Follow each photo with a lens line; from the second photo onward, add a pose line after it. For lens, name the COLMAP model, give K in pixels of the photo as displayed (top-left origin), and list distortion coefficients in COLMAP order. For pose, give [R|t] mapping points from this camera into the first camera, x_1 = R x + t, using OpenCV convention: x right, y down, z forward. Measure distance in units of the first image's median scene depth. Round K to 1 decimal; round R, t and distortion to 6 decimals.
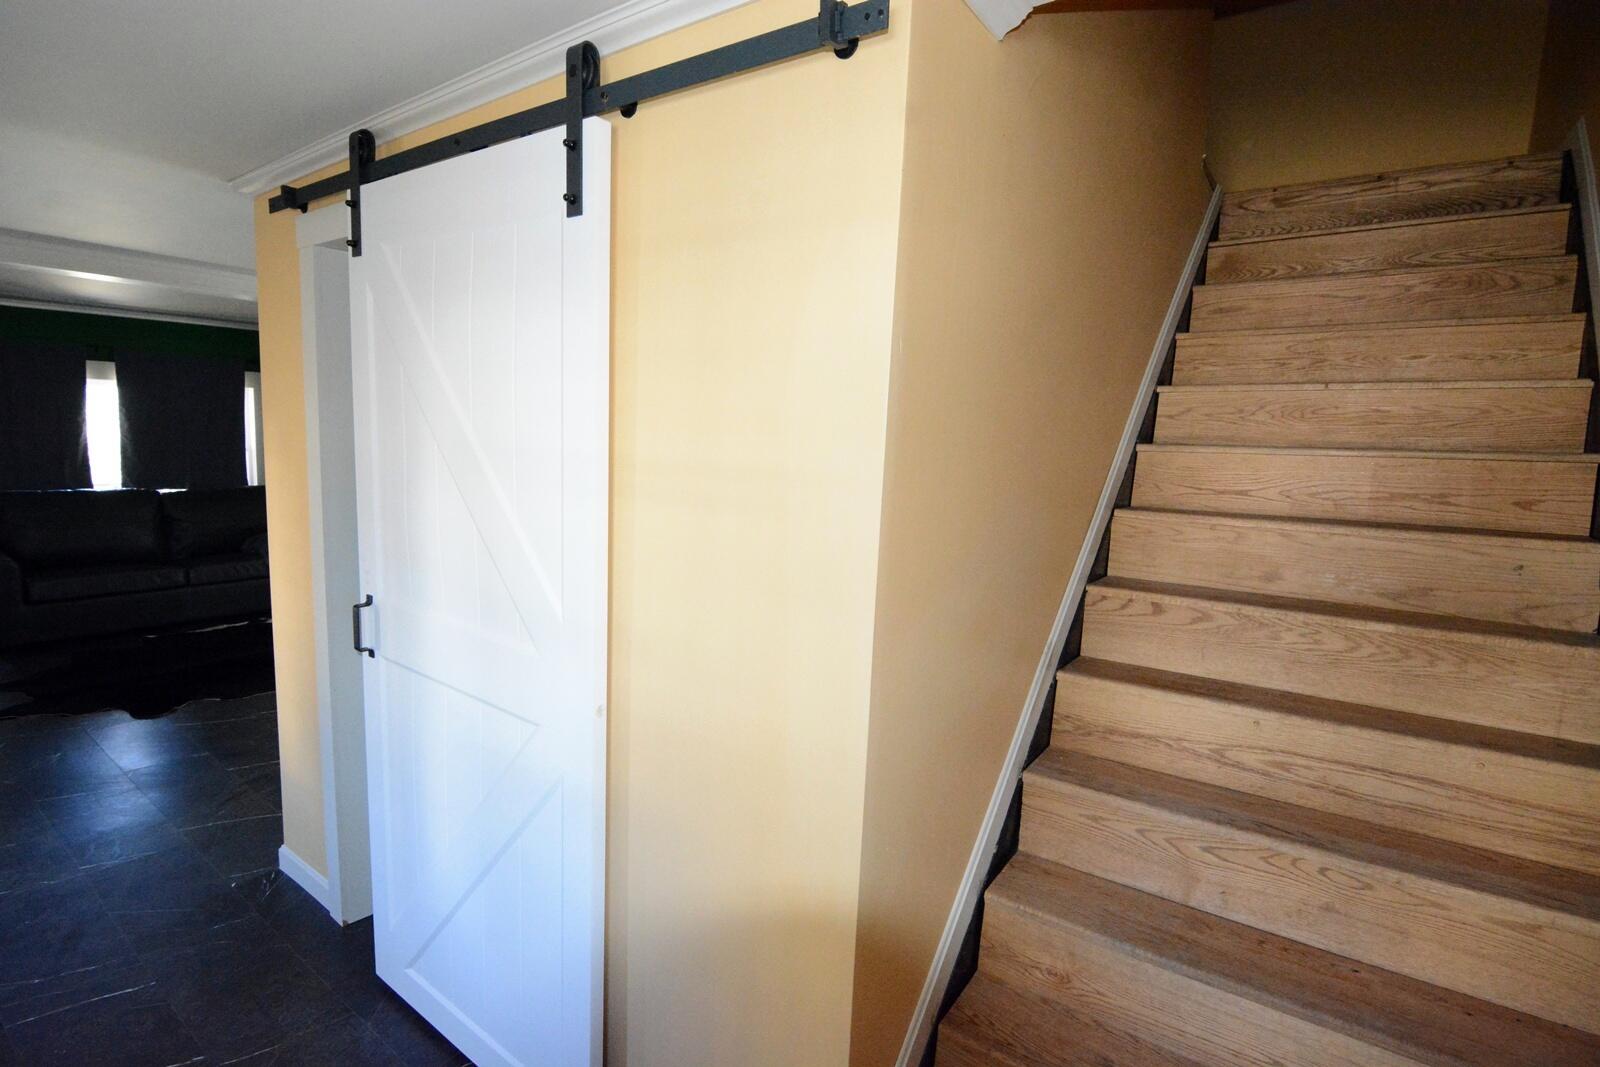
lens RADIAL K [[780.7, 0, 799.2], [0, 780.7, 535.4], [0, 0, 1]] dist [-0.002584, -0.013480]
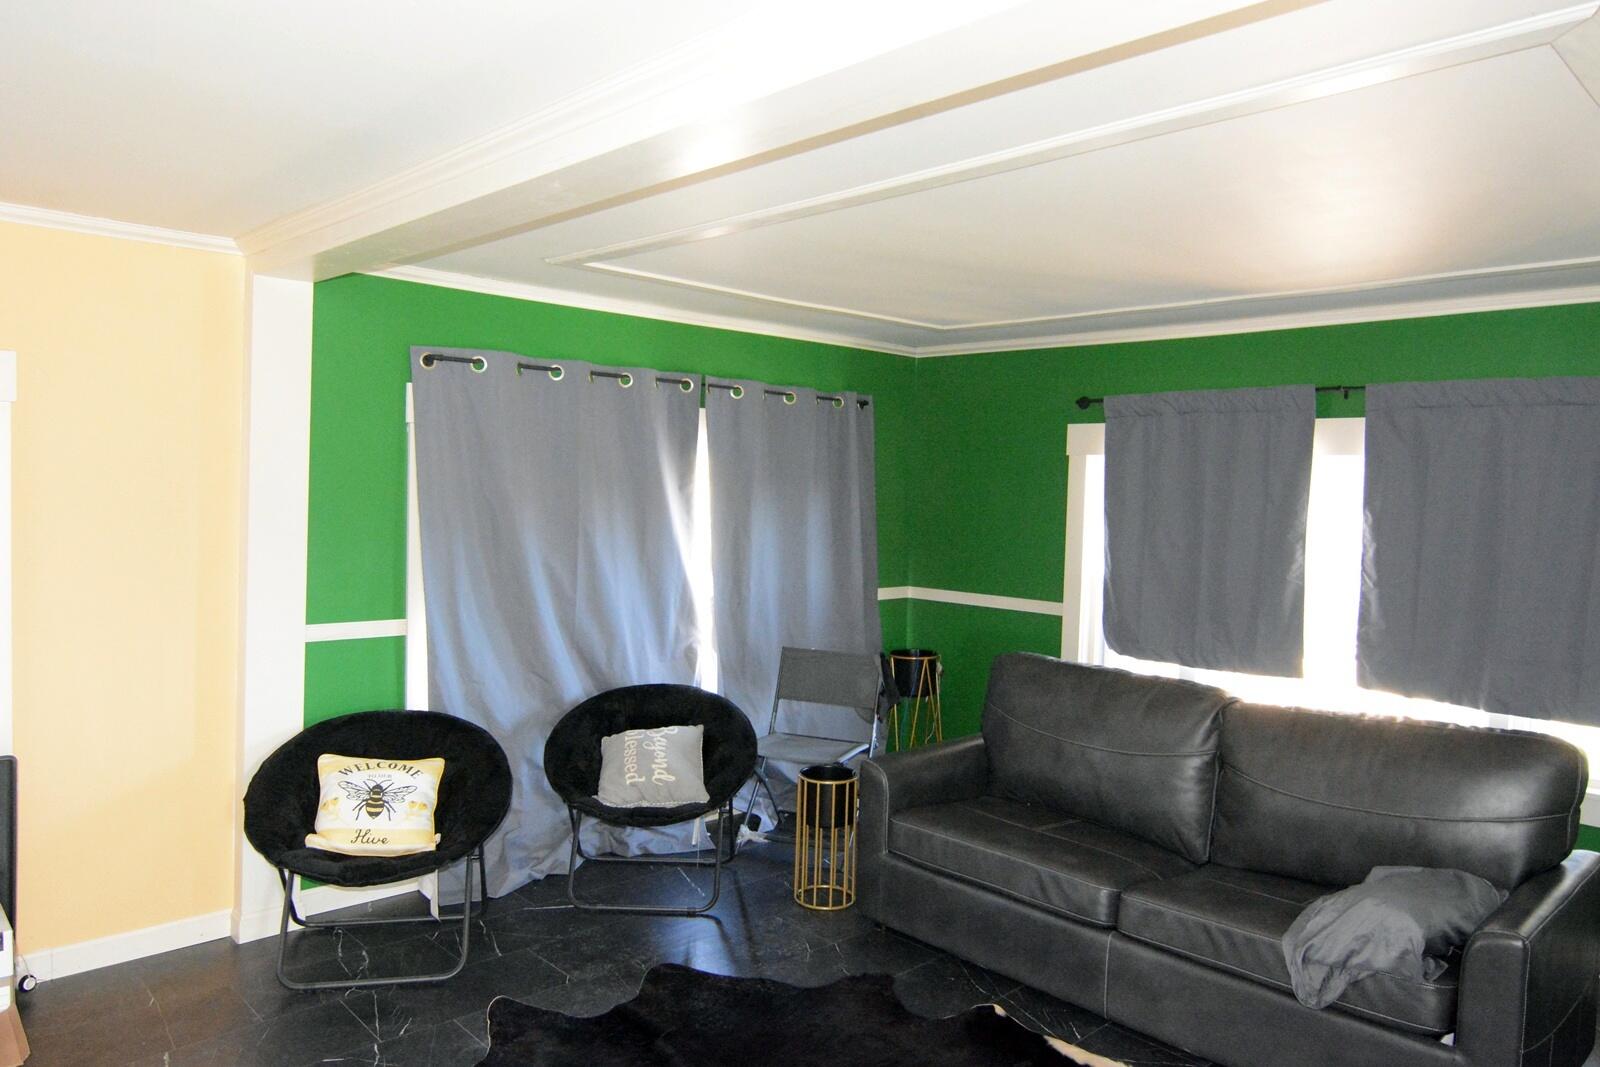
lens RADIAL K [[1100.1, 0, 795.0], [0, 1100.1, 537.3], [0, 0, 1]] dist [0.010458, -0.022880]
pose [[-0.169496, 0.001070, -0.985530, -0.020570], [-0.165971, 0.985686, 0.029614, -0.014309], [0.971455, 0.168589, -0.166892, 0.099440]]
